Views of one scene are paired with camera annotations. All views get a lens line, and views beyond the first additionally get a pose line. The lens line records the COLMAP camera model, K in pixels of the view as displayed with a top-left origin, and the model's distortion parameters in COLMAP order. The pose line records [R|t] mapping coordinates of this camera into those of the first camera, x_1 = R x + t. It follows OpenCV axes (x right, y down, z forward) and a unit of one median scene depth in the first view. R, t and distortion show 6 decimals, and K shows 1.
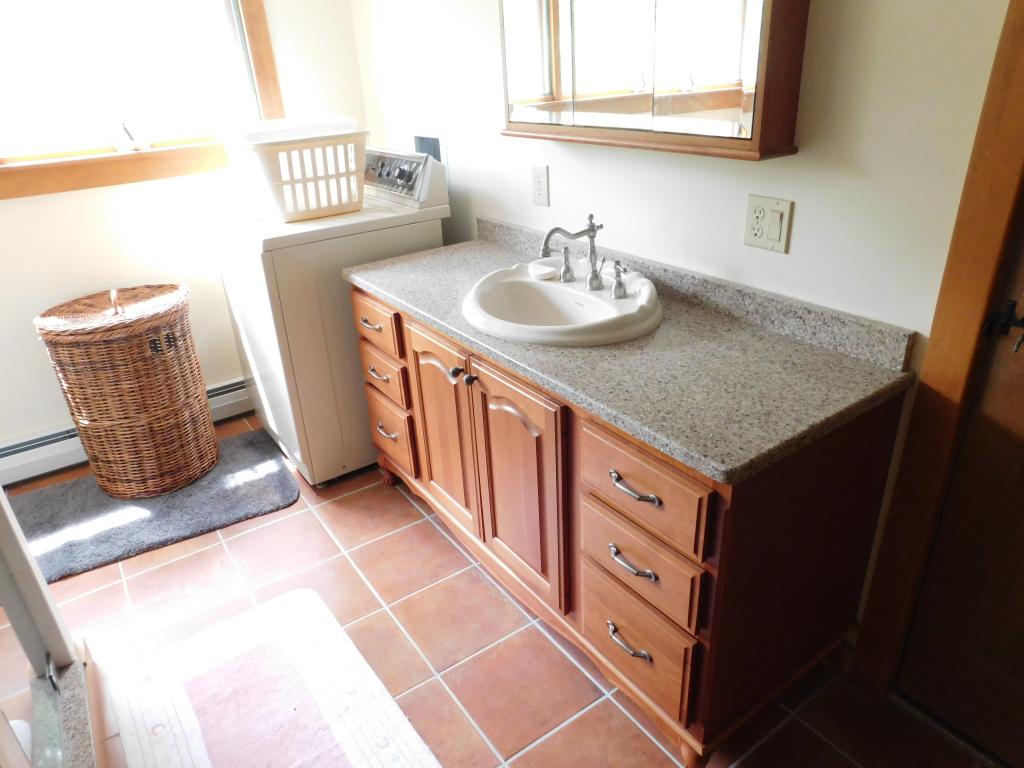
lens RADIAL K [[673.6, 0, 513.1], [0, 673.6, 383.9], [0, 0, 1]] dist [-0.054443, 0.007997]
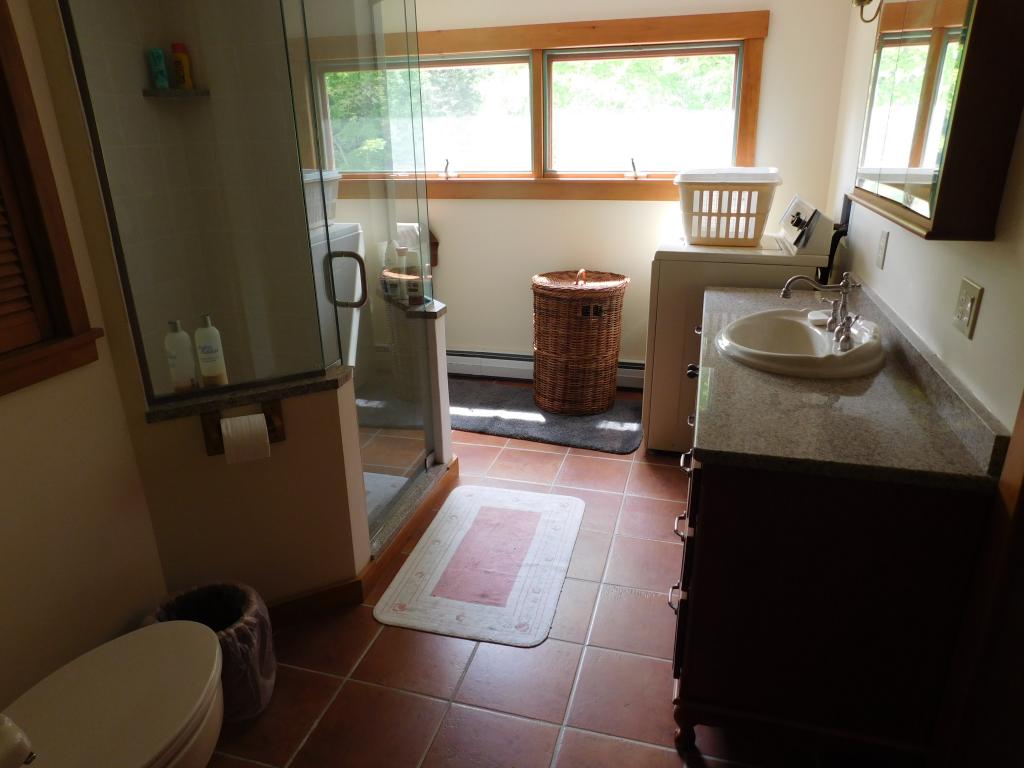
lens RADIAL K [[673.6, 0, 511.1], [0, 673.6, 386.8], [0, 0, 1]] dist [-0.054443, 0.007997]
pose [[0.627933, 0.312026, -0.712979, 0.435042], [-0.349248, 0.931664, 0.100143, 0.005608], [0.695504, 0.186123, 0.693997, -0.082131]]
